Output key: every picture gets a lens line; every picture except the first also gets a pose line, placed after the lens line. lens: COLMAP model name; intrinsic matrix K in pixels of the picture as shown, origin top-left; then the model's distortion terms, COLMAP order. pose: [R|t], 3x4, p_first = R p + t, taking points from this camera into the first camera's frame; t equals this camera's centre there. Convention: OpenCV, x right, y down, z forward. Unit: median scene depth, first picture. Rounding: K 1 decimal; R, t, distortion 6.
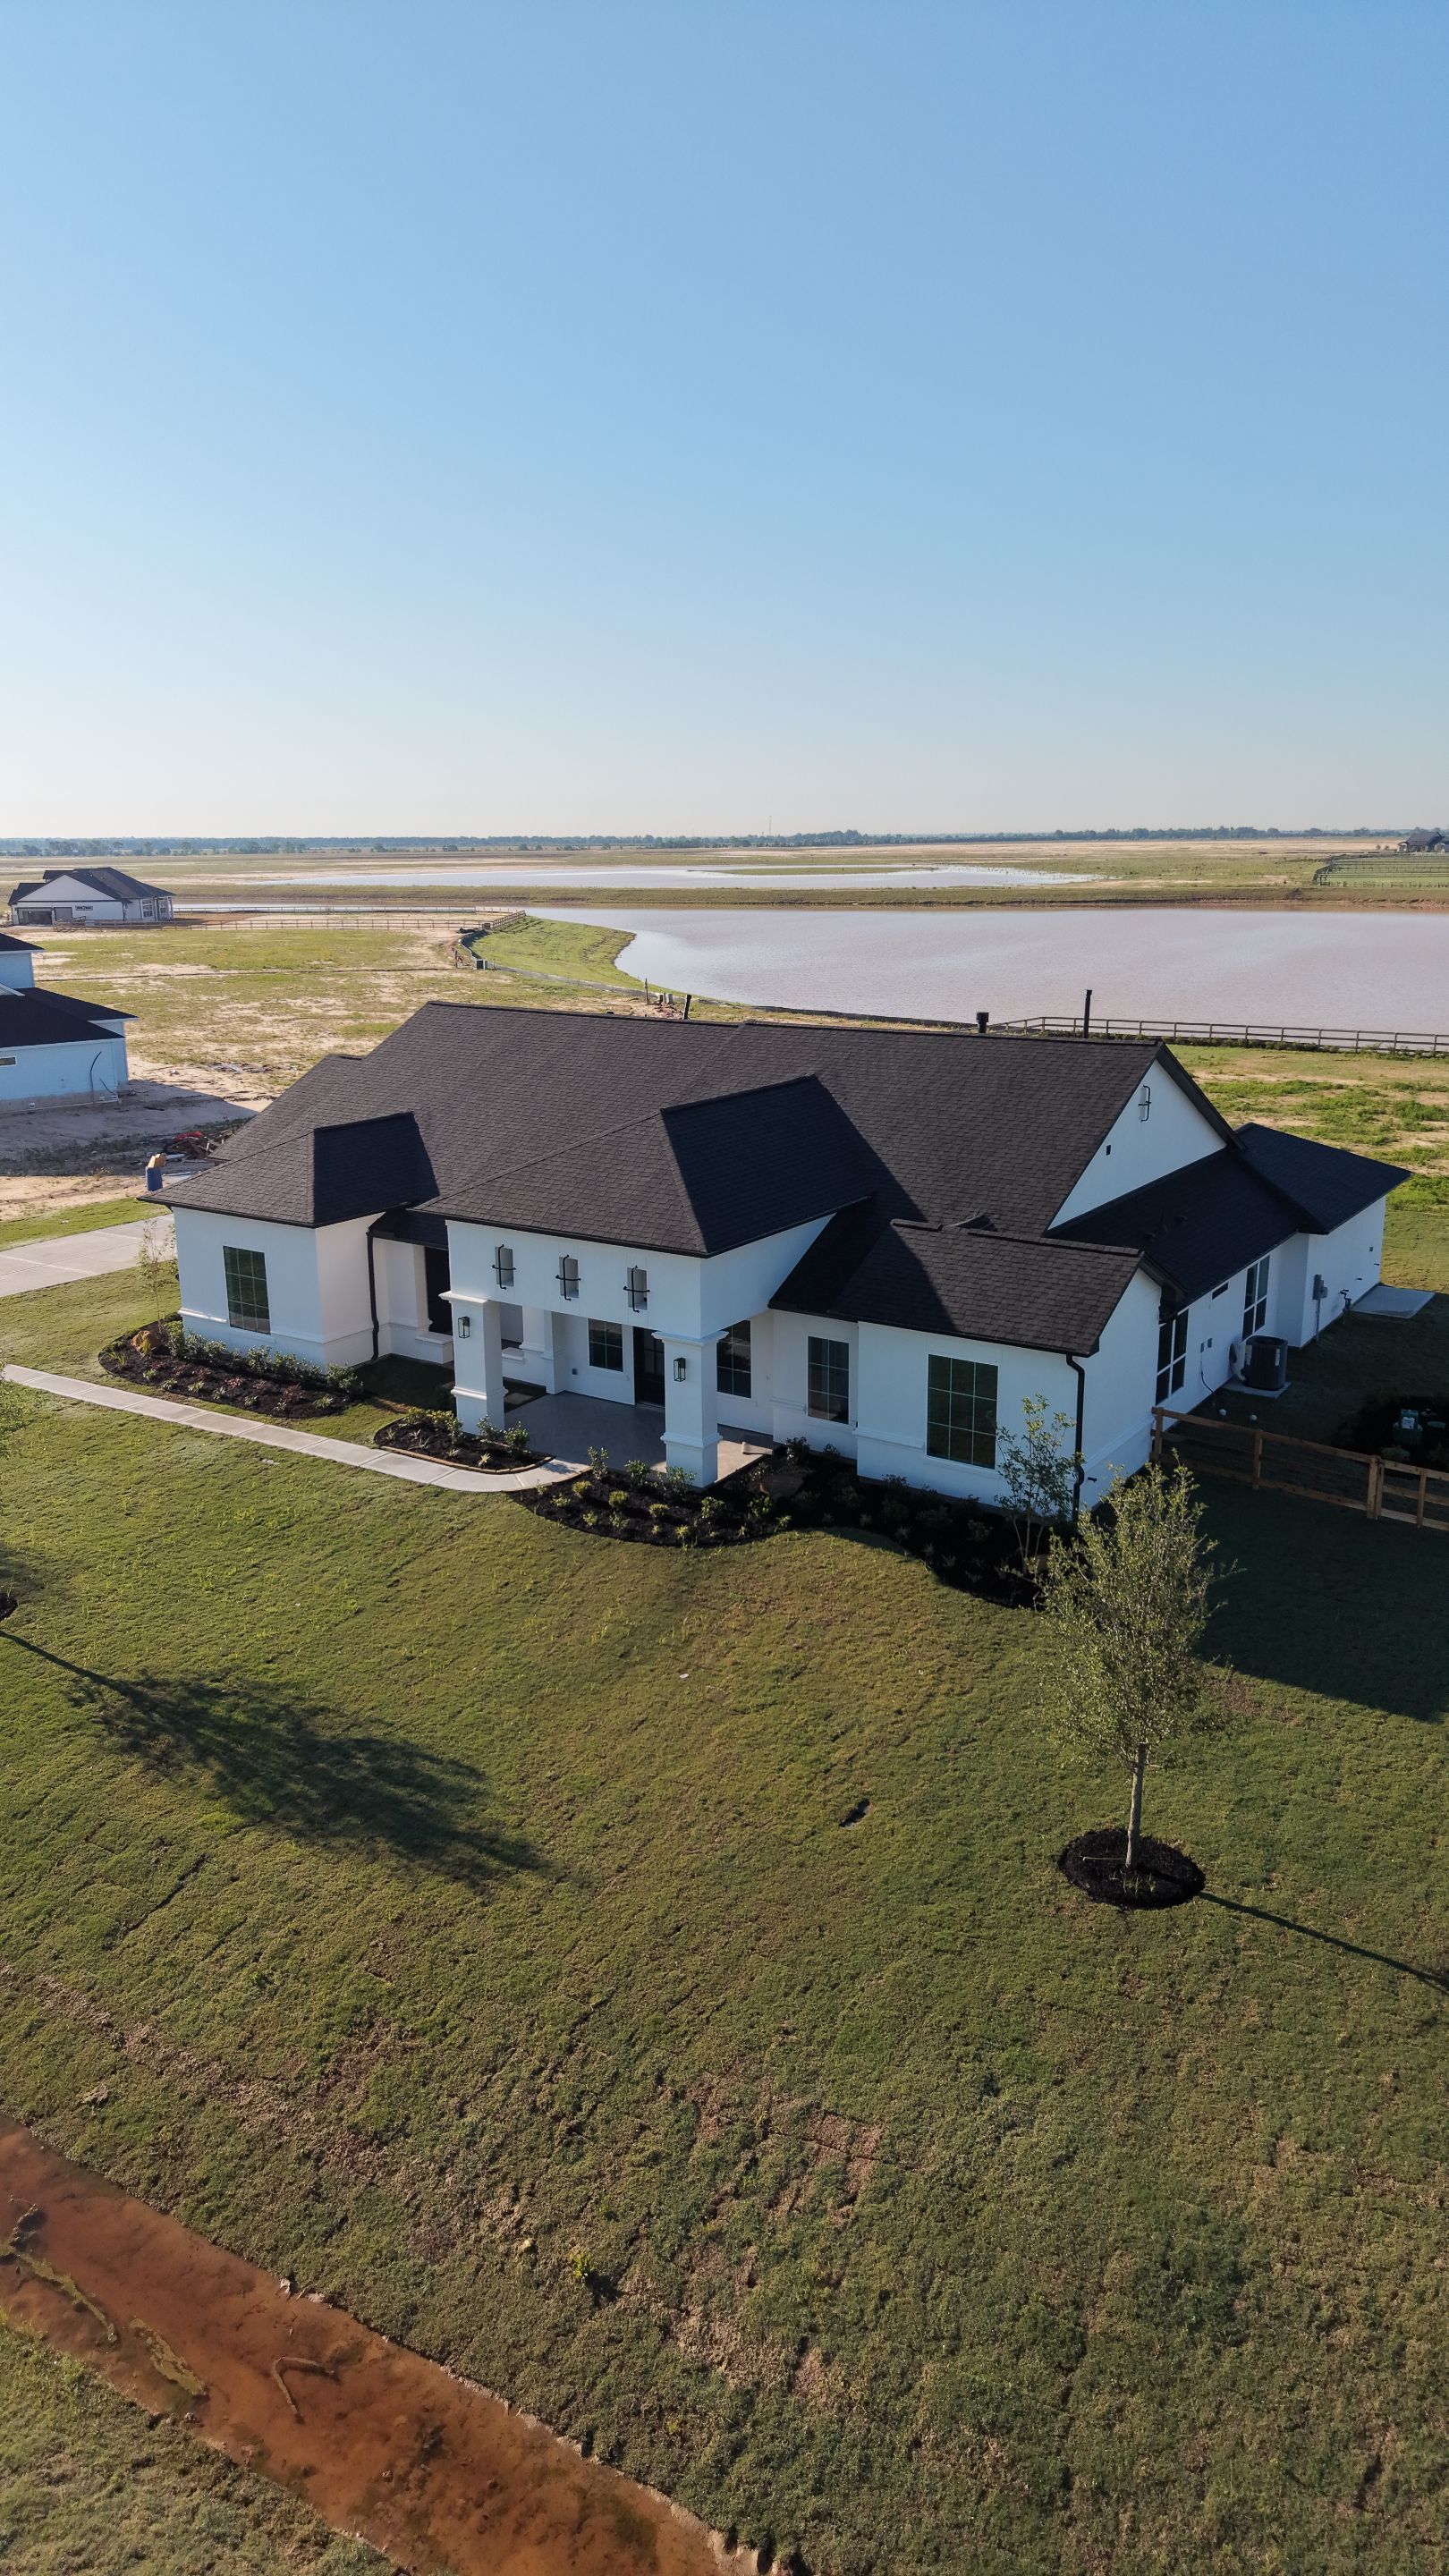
lens RADIAL K [[1705.7, 0, 718.6], [0, 1705.7, 1294.9], [0, 0, 1]] dist [0.102135, -0.164295]
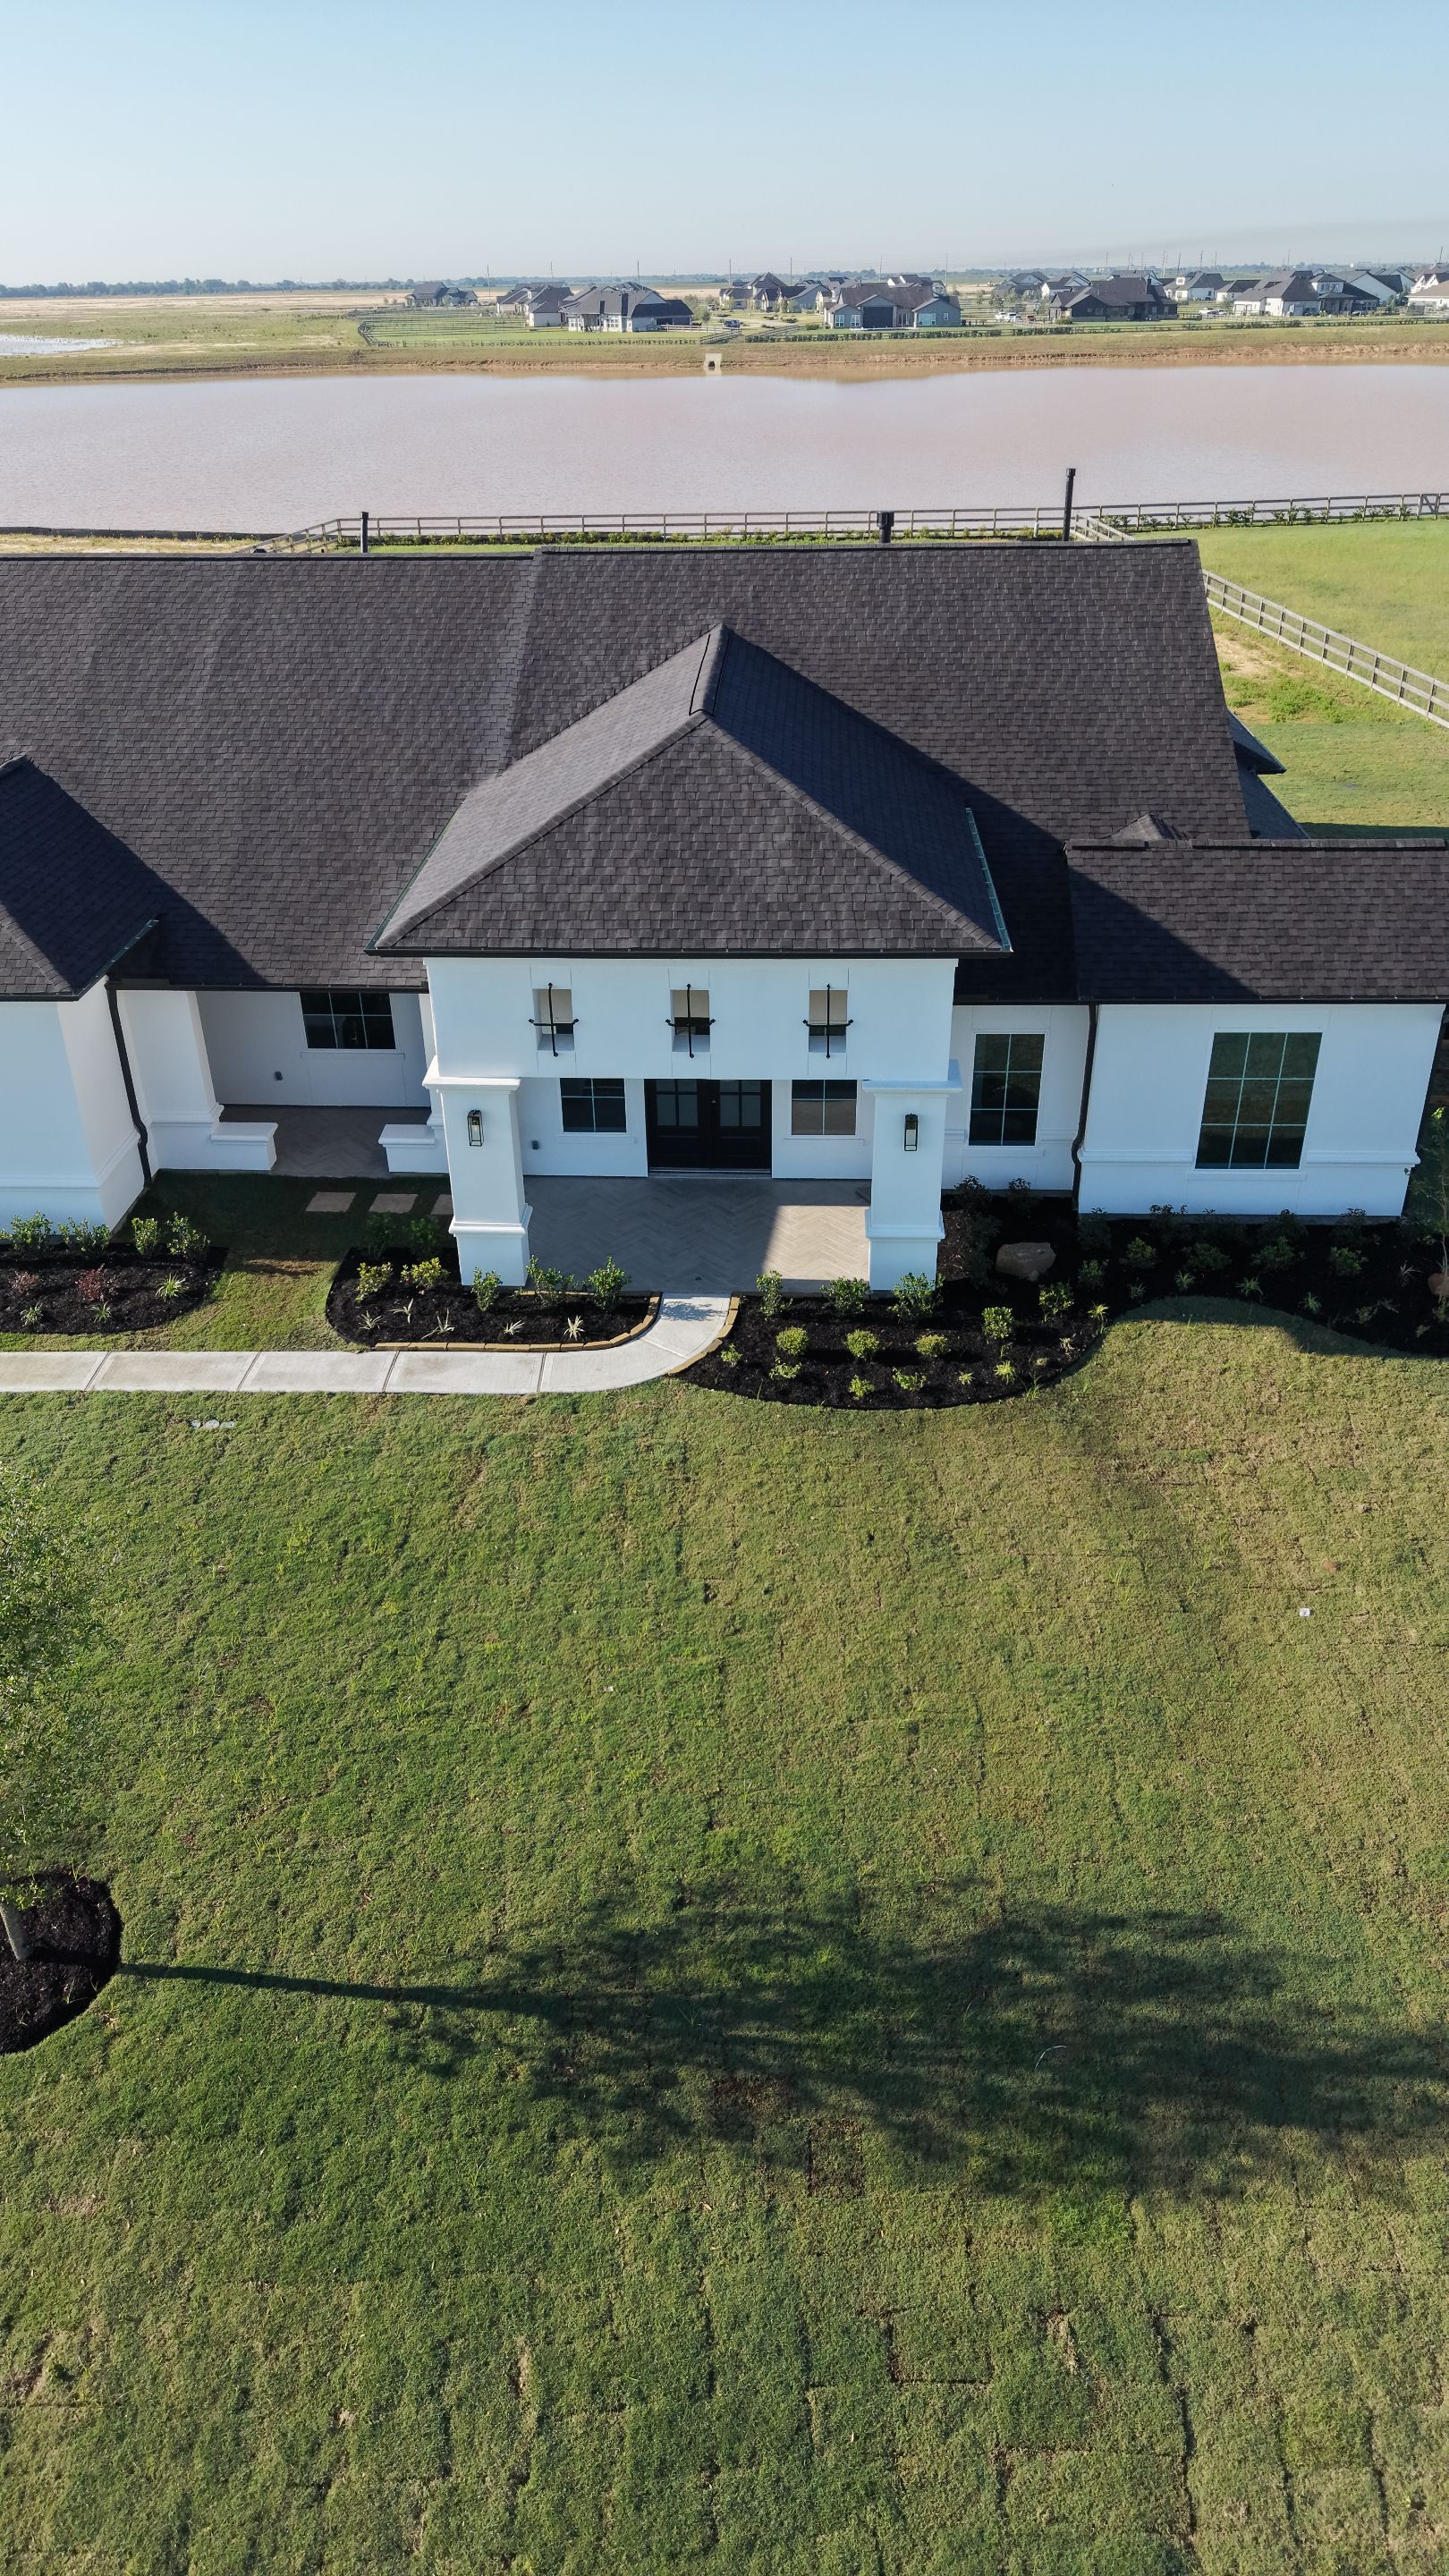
lens RADIAL K [[1694.5, 0, 718.7], [0, 1694.5, 1294.6], [0, 0, 1]] dist [0.143278, -0.228790]
pose [[0.858330, -0.264568, 0.439629, -0.382523], [0.140556, 0.945276, 0.294443, -0.098011], [-0.493471, -0.190937, 0.848545, 0.460459]]
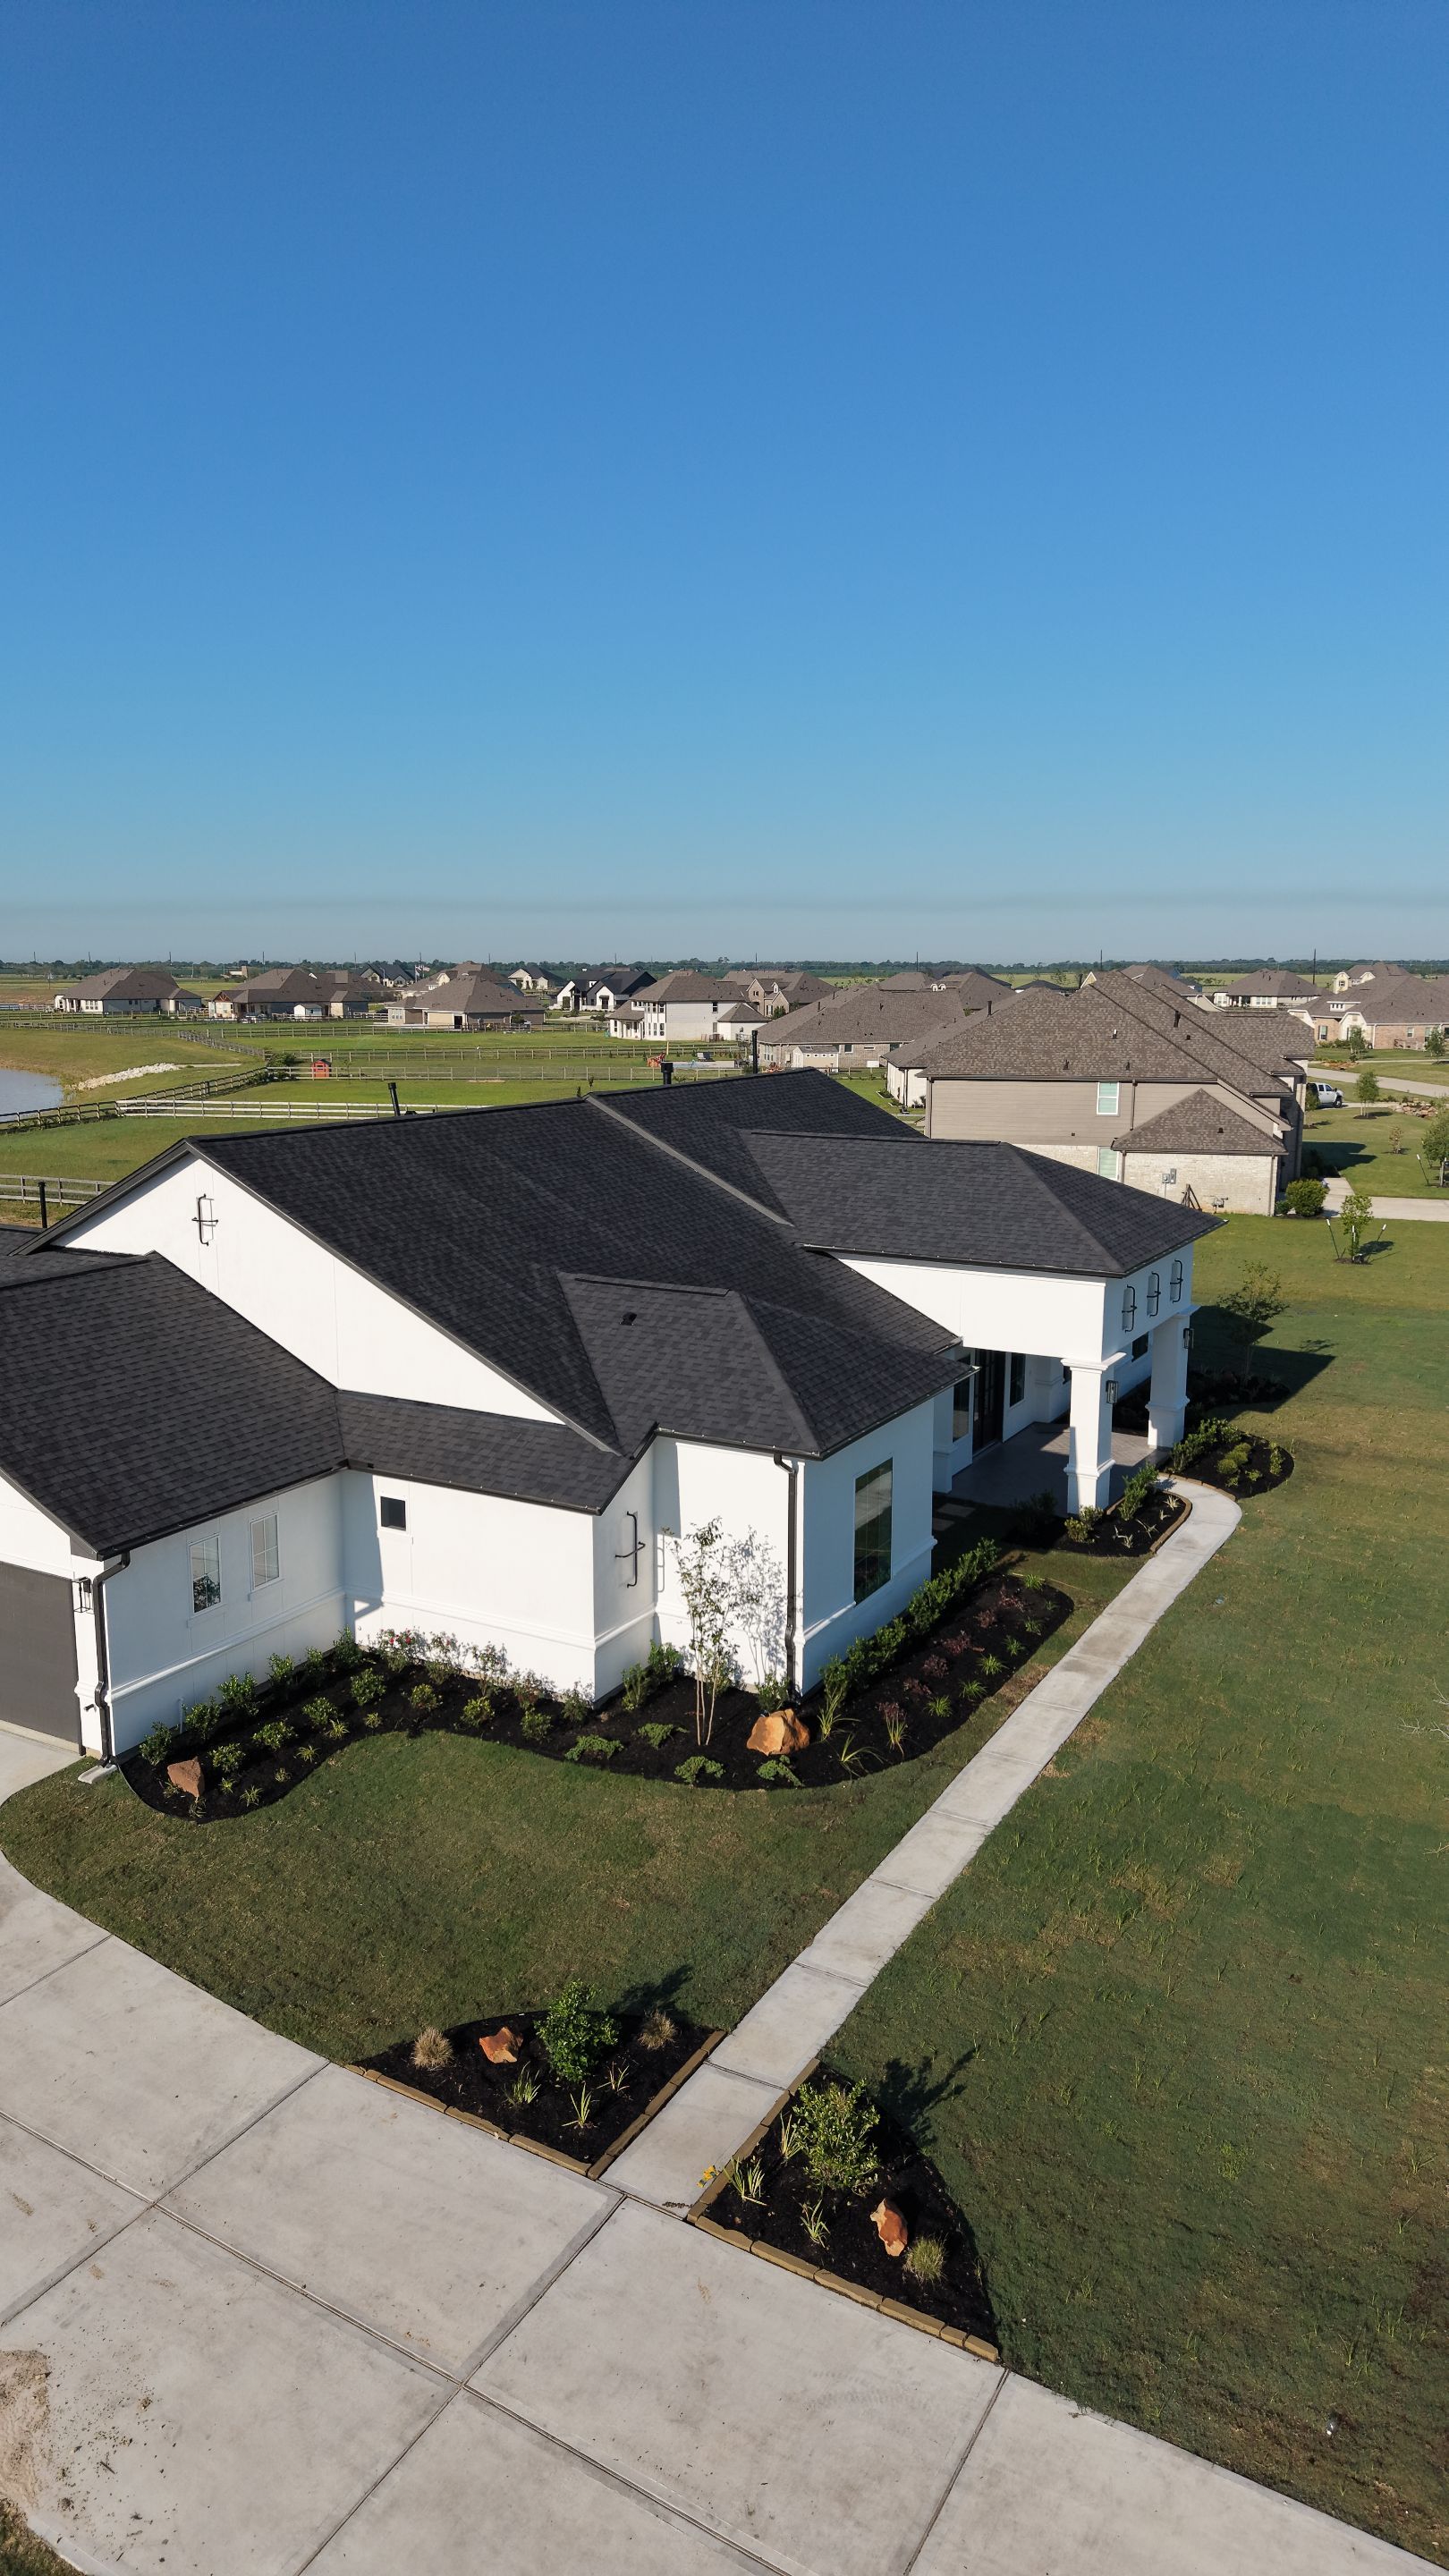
lens RADIAL K [[1726.0, 0, 723.8], [0, 1726.0, 1241.2], [0, 0, 1]] dist [0.058878, -0.078128]
pose [[-0.077914, -0.149191, 0.985734, -1.103045], [0.258368, 0.951938, 0.164498, -0.280721], [-0.962899, 0.267499, -0.035623, 1.295611]]
